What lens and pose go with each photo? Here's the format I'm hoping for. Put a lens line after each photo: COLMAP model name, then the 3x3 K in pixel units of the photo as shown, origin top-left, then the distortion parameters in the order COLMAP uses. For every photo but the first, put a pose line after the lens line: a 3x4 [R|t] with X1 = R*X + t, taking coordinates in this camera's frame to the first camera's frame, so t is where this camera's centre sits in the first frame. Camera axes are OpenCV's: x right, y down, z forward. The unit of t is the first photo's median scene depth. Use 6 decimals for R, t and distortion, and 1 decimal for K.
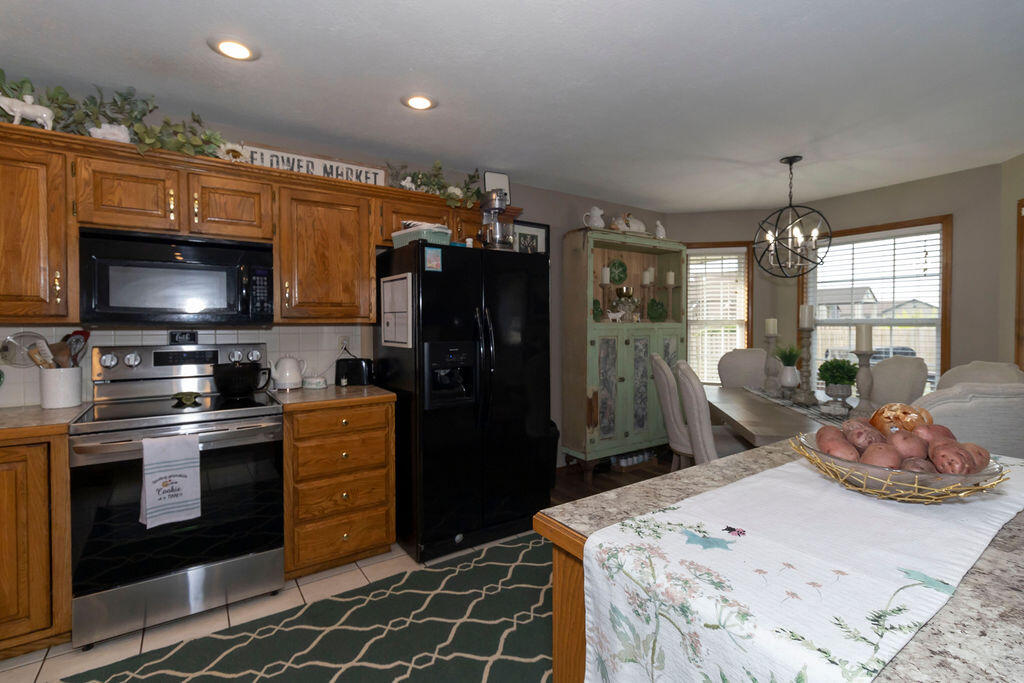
lens RADIAL K [[481.8, 0, 515.4], [0, 481.8, 332.0], [0, 0, 1]] dist [0.005670, -0.000567]
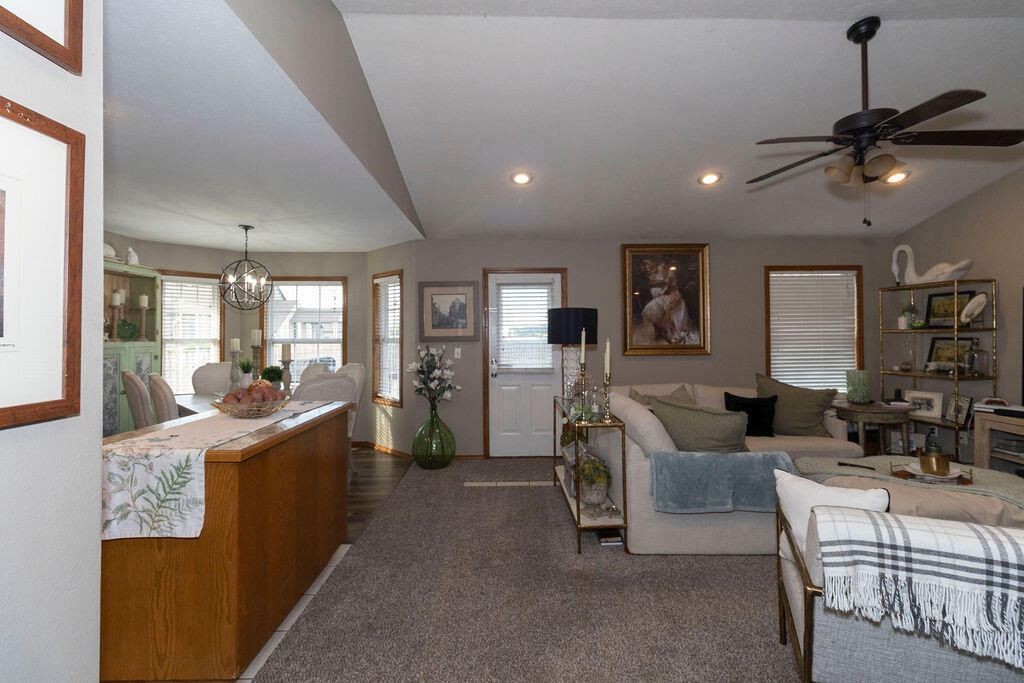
lens RADIAL K [[466.9, 0, 510.1], [0, 466.9, 332.8], [0, 0, 1]] dist [0.007014, -0.000857]
pose [[0.562713, 0.010800, 0.826582, -0.150990], [0.014658, 0.999627, -0.023040, -0.004653], [-0.826523, 0.025081, 0.562345, -0.481933]]
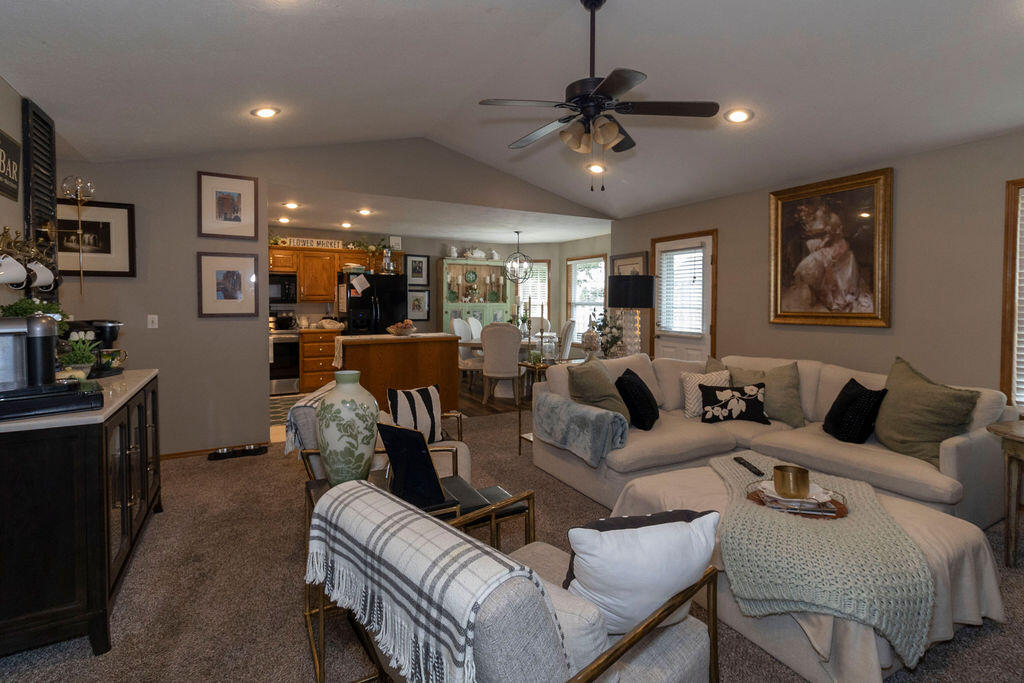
lens RADIAL K [[481.8, 0, 516.9], [0, 481.8, 314.2], [0, 0, 1]] dist [0.005670, -0.000567]
pose [[0.995692, 0.010207, -0.092154, 0.935107], [-0.009358, 0.999910, 0.009645, 0.010224], [0.092244, -0.008741, 0.995698, -1.518084]]
